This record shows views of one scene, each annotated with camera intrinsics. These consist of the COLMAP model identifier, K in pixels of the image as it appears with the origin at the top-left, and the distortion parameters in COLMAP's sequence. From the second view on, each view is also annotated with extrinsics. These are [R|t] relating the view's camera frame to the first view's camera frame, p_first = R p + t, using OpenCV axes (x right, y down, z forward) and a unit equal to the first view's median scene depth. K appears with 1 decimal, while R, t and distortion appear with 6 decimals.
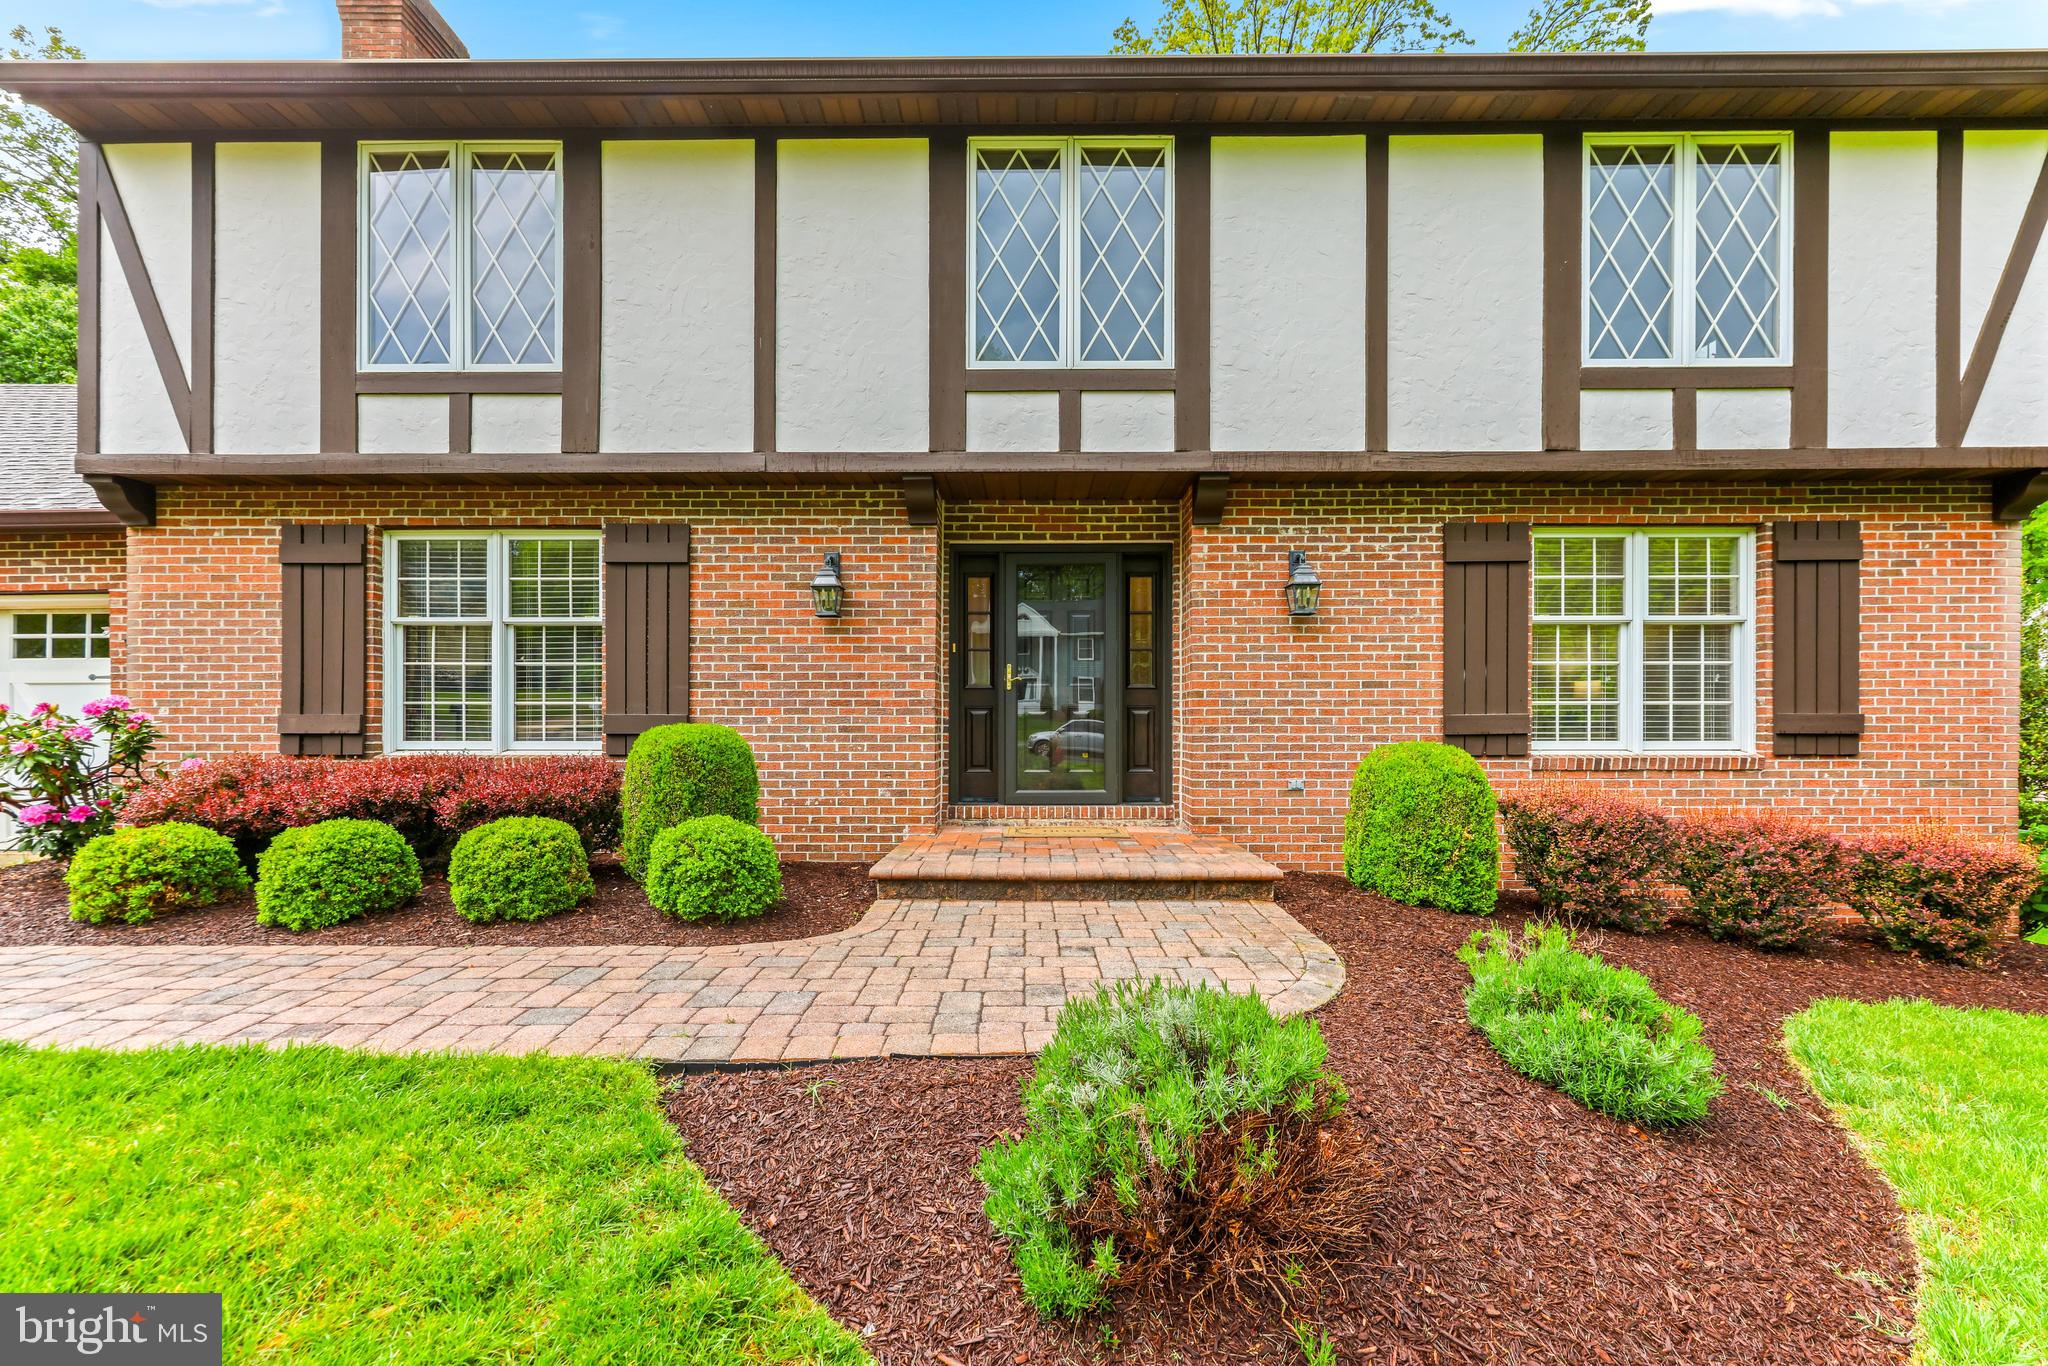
lens RADIAL K [[864.2, 0, 1012.7], [0, 864.2, 692.6], [0, 0, 1]] dist [-0.001054, -0.000151]
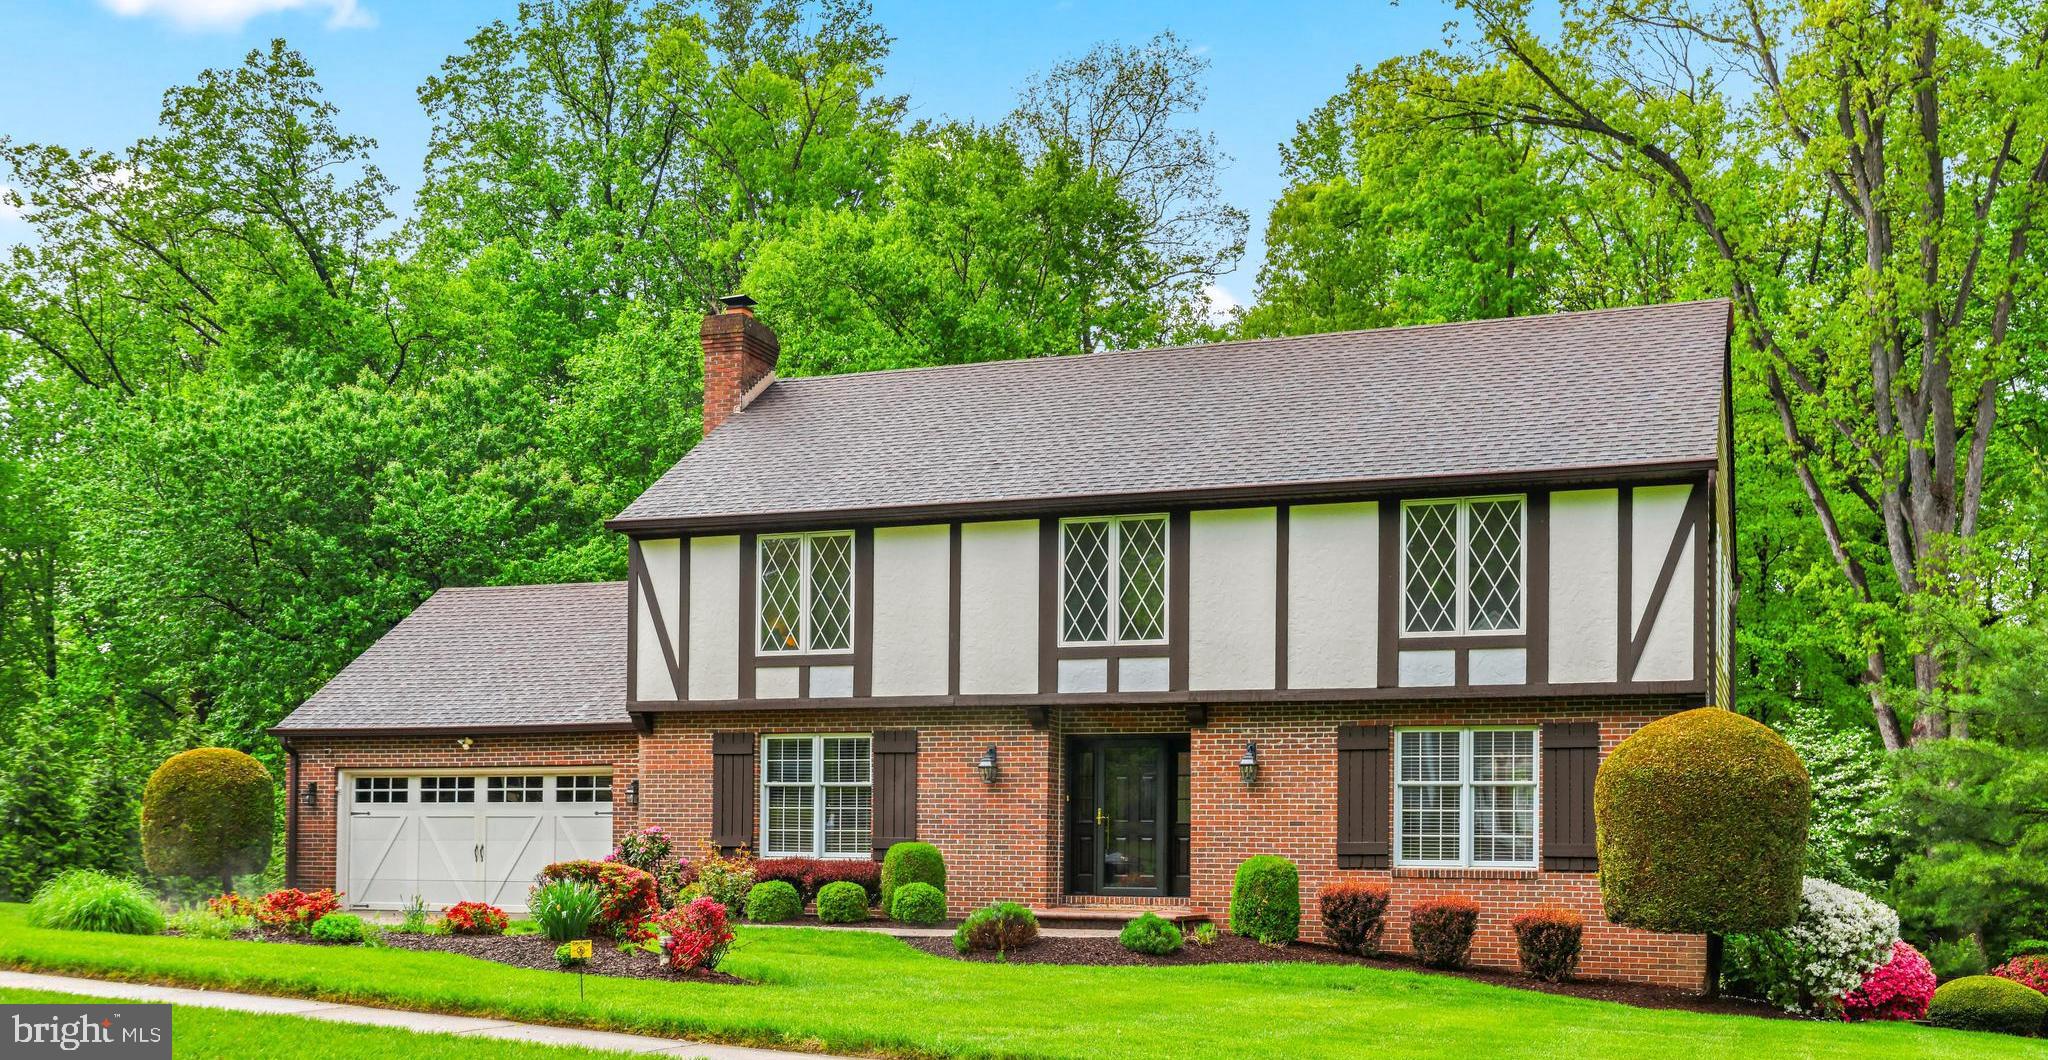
lens RADIAL K [[2103.9, 0, 1026.1], [0, 2103.9, 575.9], [0, 0, 1]] dist [0.011758, -0.001429]
pose [[0.941254, -0.032396, -0.336142, 1.317139], [-0.002627, 0.994655, -0.103218, -0.064947], [0.337689, 0.098038, 0.936138, -3.040492]]
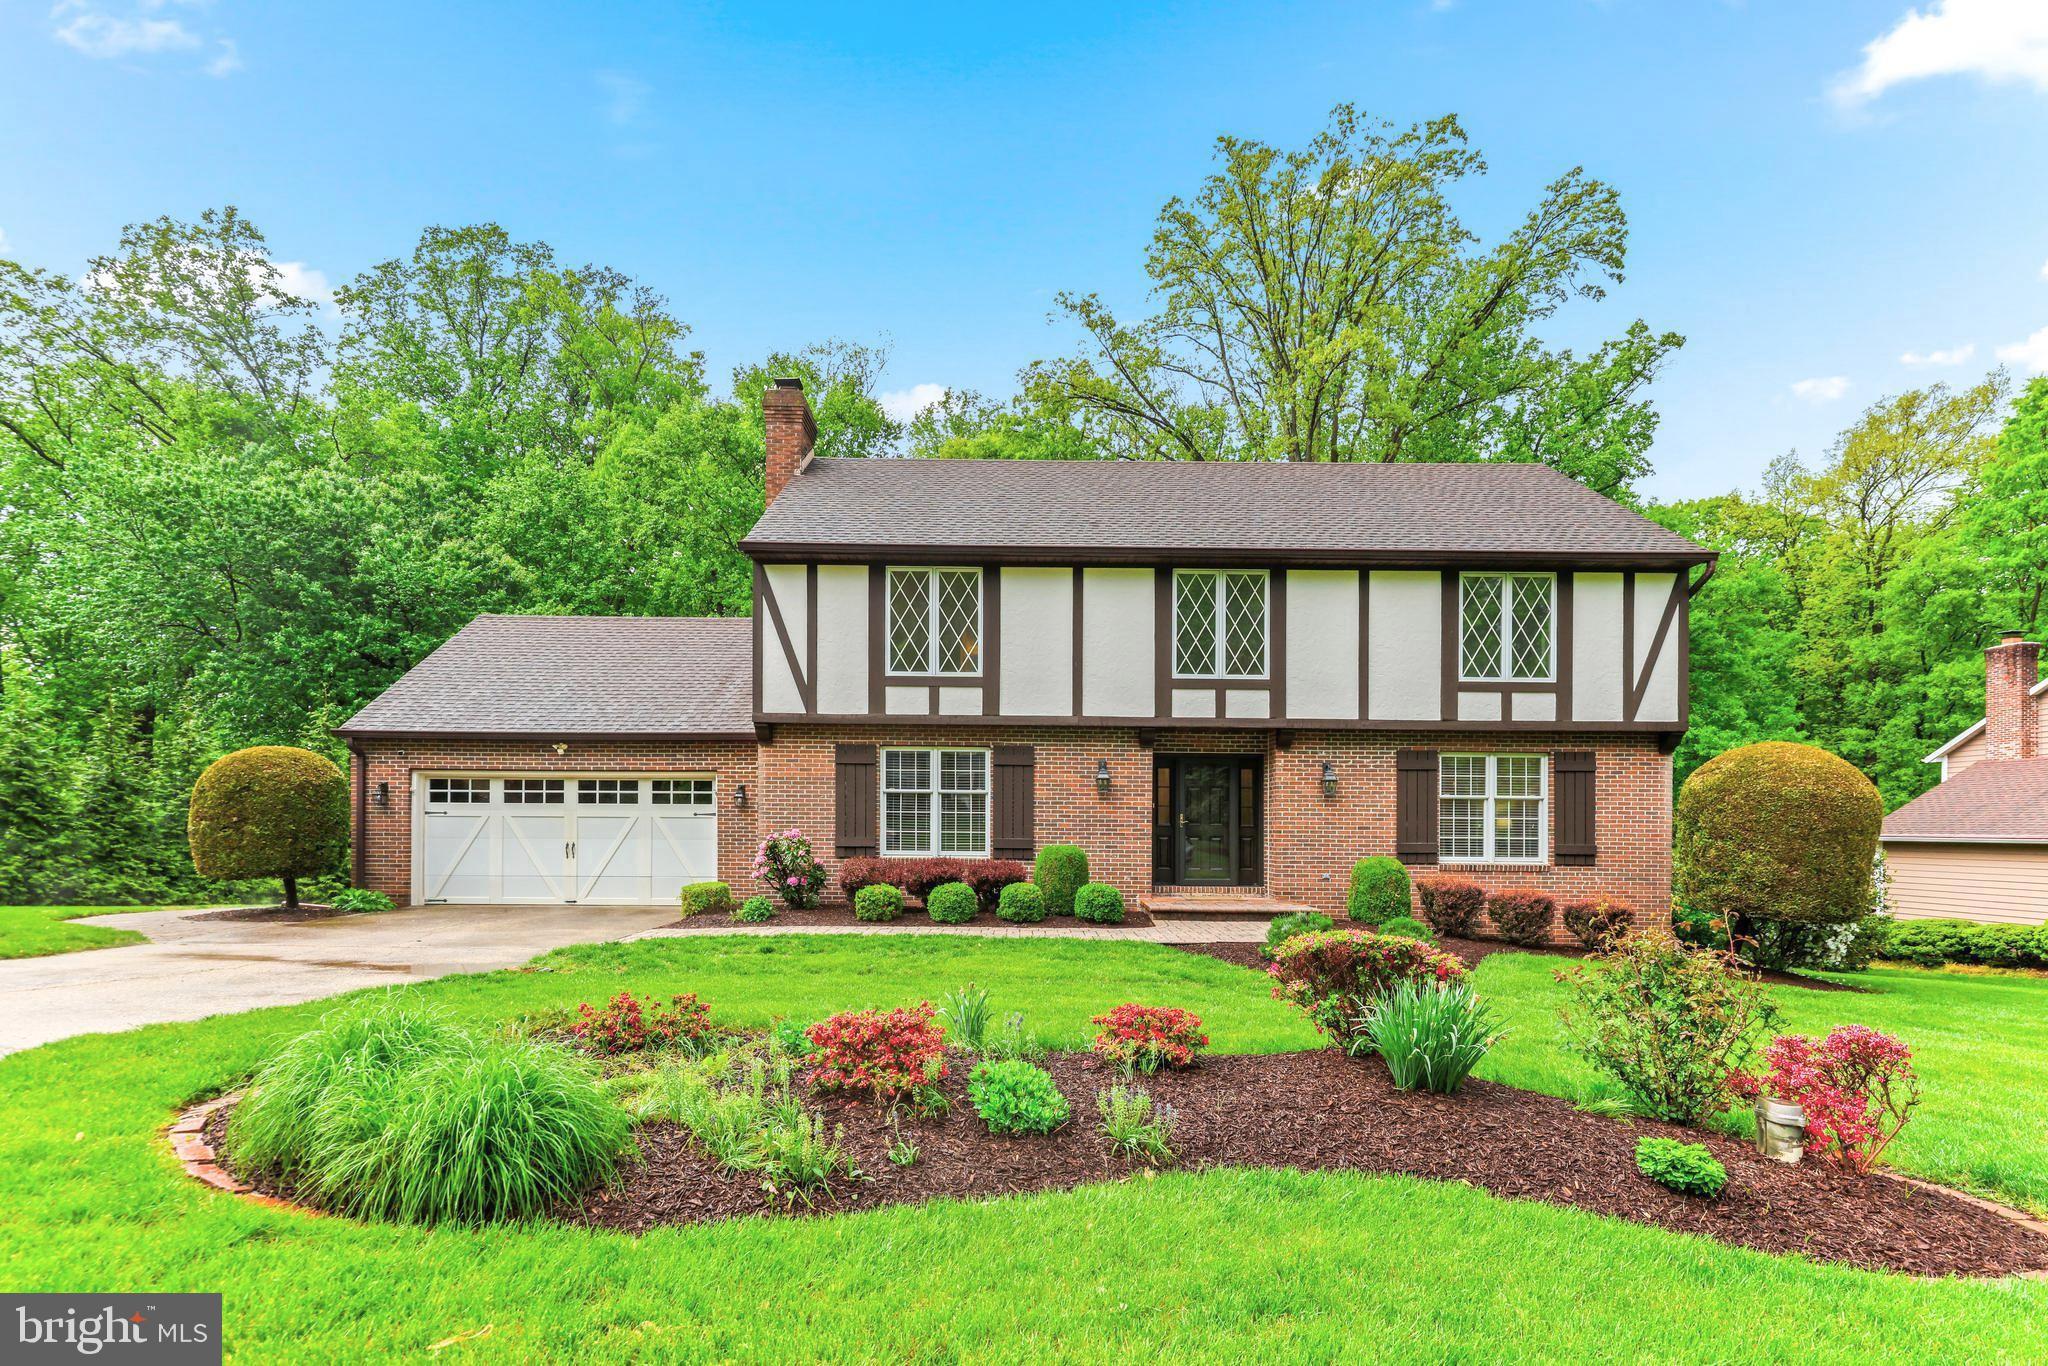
lens RADIAL K [[1002.2, 0, 1023.3], [0, 1002.2, 753.9], [0, 0, 1]] dist [0.002659, 0.000610]
pose [[0.999532, 0.013679, 0.027368, -0.466525], [-0.012625, 0.999186, -0.038319, -0.085216], [-0.027870, 0.037956, 0.998891, -1.389467]]
